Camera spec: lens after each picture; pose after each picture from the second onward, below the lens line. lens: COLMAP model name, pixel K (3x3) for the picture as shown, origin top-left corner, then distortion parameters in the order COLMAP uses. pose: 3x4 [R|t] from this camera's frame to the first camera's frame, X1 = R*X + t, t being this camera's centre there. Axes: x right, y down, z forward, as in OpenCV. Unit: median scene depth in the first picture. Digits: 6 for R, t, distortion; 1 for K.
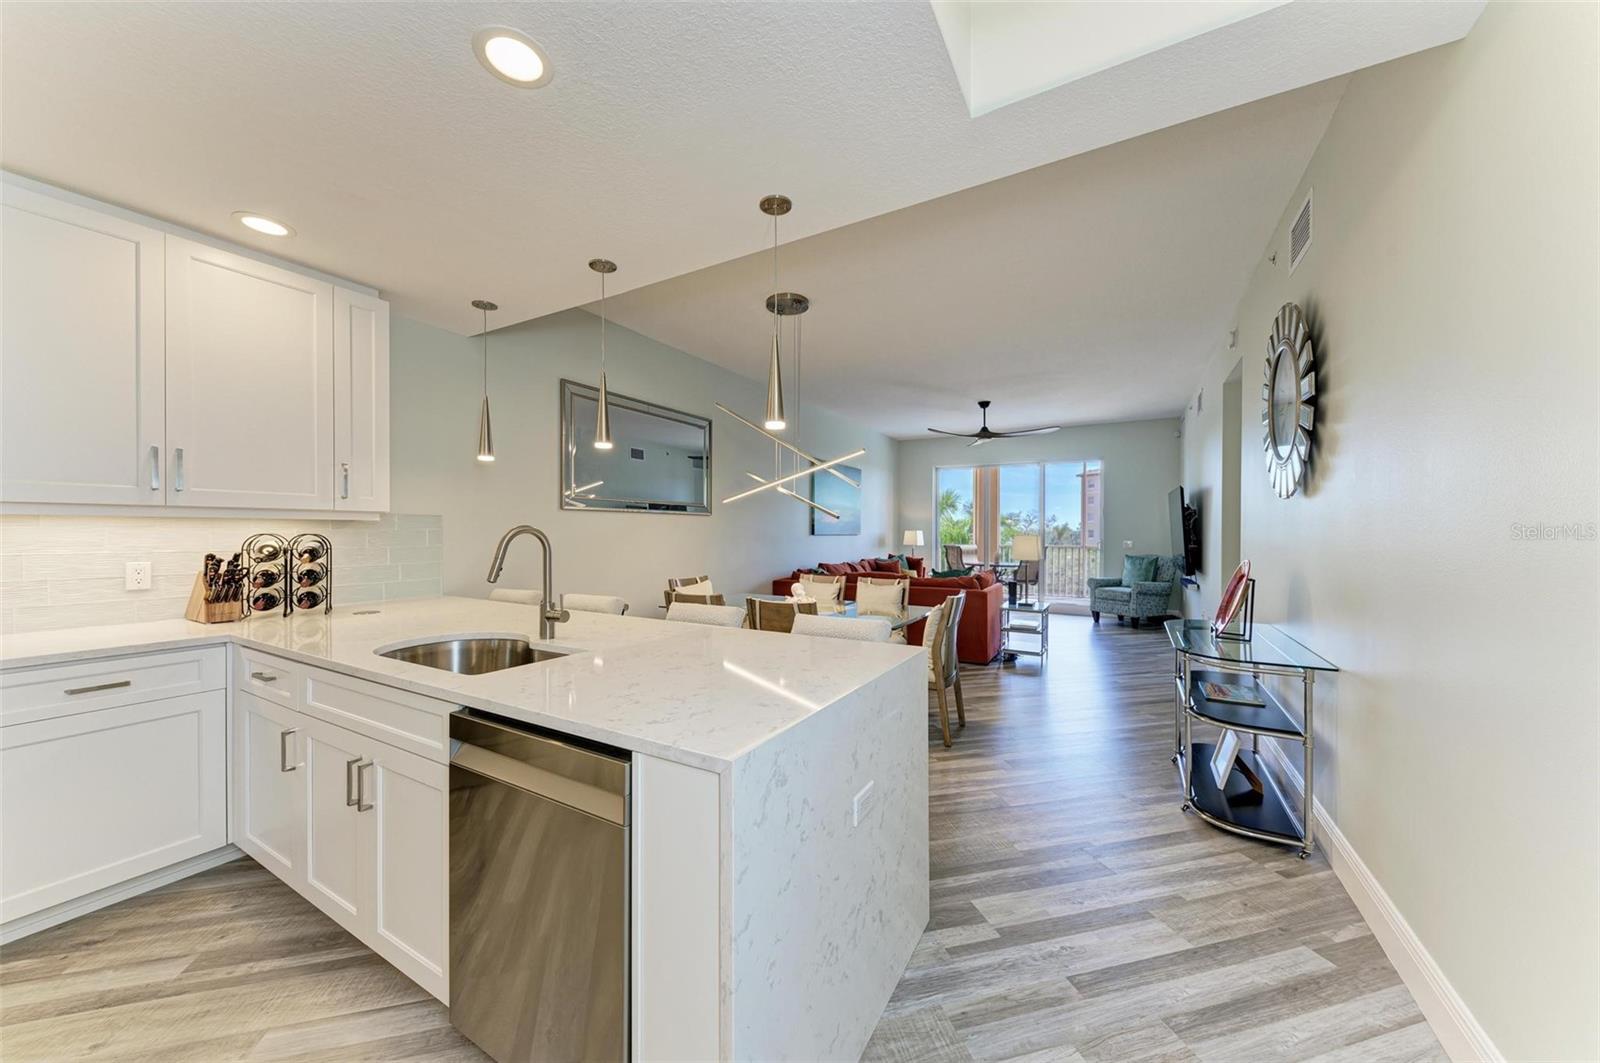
lens RADIAL K [[551.0, 0, 805.7], [0, 551.0, 535.3], [0, 0, 1]] dist [0.007560, -0.001018]
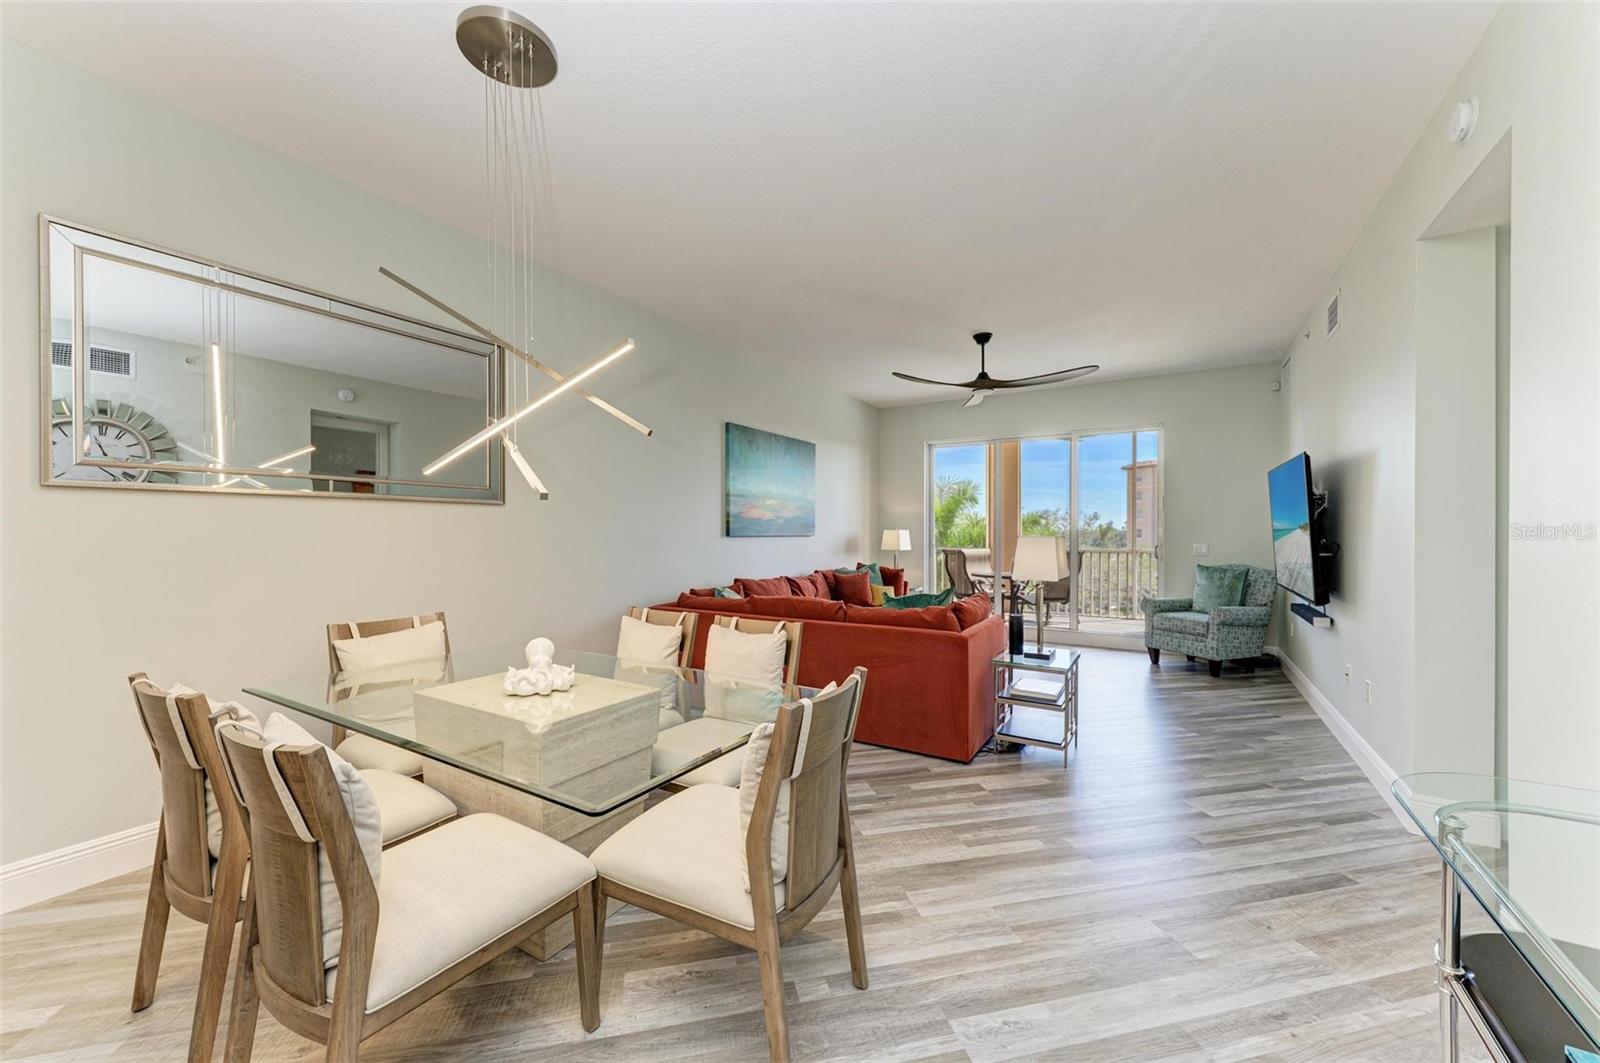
lens RADIAL K [[611.0, 0, 802.1], [0, 611.0, 534.2], [0, 0, 1]] dist [0.007821, 0.000066]
pose [[0.999667, -0.002152, -0.025734, 0.117162], [0.002074, 0.999993, -0.003054, -0.000909], [0.025741, 0.003000, 0.999664, 0.244279]]
